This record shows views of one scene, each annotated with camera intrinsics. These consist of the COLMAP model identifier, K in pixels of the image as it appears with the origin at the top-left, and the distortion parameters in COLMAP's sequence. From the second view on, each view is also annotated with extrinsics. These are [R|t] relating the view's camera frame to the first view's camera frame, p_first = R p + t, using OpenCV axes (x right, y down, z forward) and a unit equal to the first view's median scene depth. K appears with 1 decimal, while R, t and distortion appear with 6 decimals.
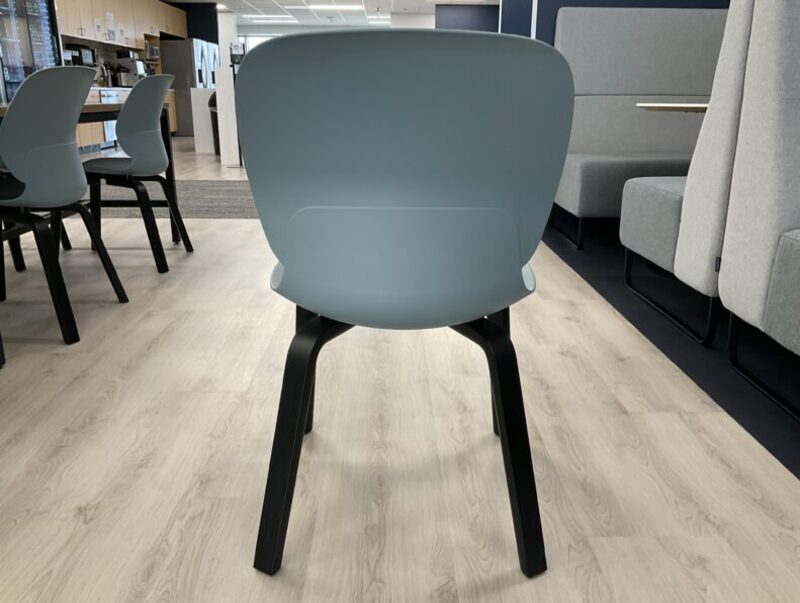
lens RADIAL K [[674.9, 0, 395.6], [0, 674.9, 299.3], [0, 0, 1]] dist [0.046705, -0.104177]
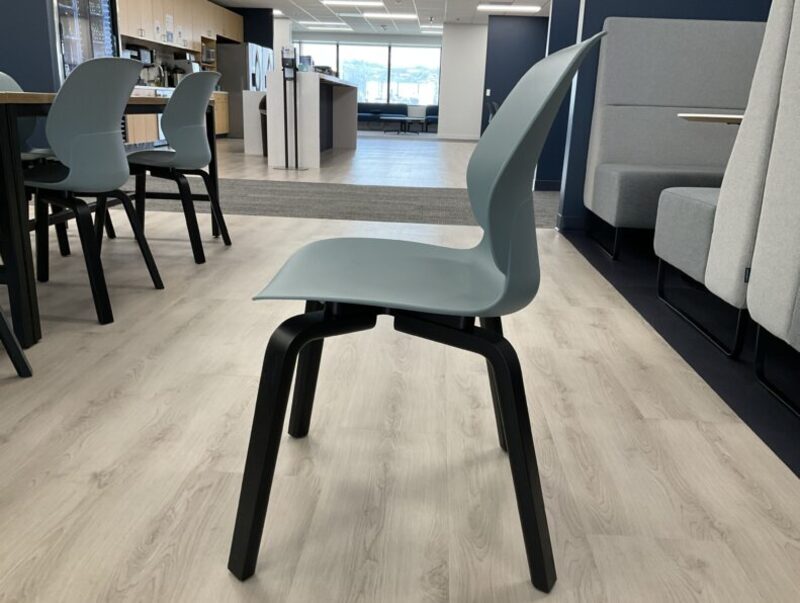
lens RADIAL K [[674.9, 0, 395.6], [0, 674.9, 299.3], [0, 0, 1]] dist [0.046705, -0.104177]
pose [[0.996925, 0.048104, -0.061860, 0.029634], [-0.048922, 0.998733, -0.011780, 0.019559], [0.061215, 0.014770, 0.998015, -0.010517]]
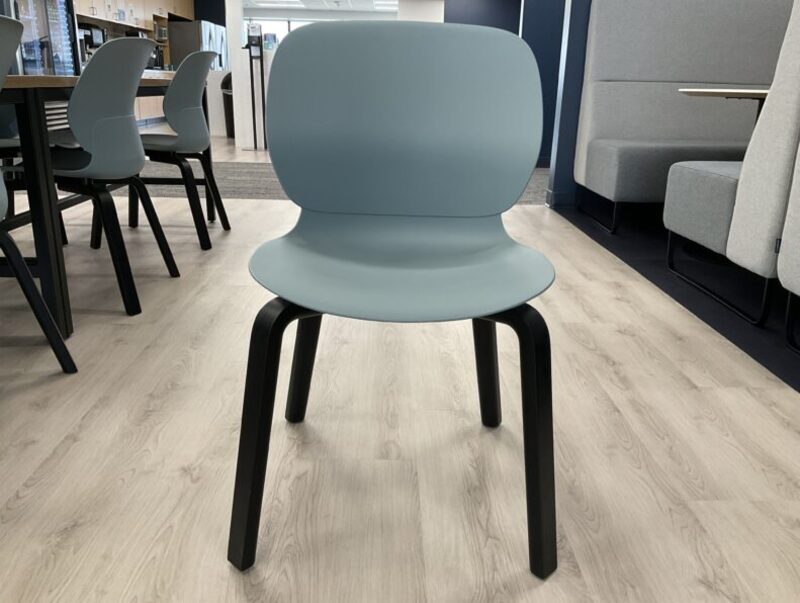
lens RADIAL K [[674.9, 0, 395.6], [0, 674.9, 299.3], [0, 0, 1]] dist [0.046705, -0.104177]
pose [[0.999854, 0.015318, 0.007546, -0.103822], [-0.015440, 0.999747, 0.016380, 0.020976], [-0.007293, -0.016494, 0.999837, -0.013185]]
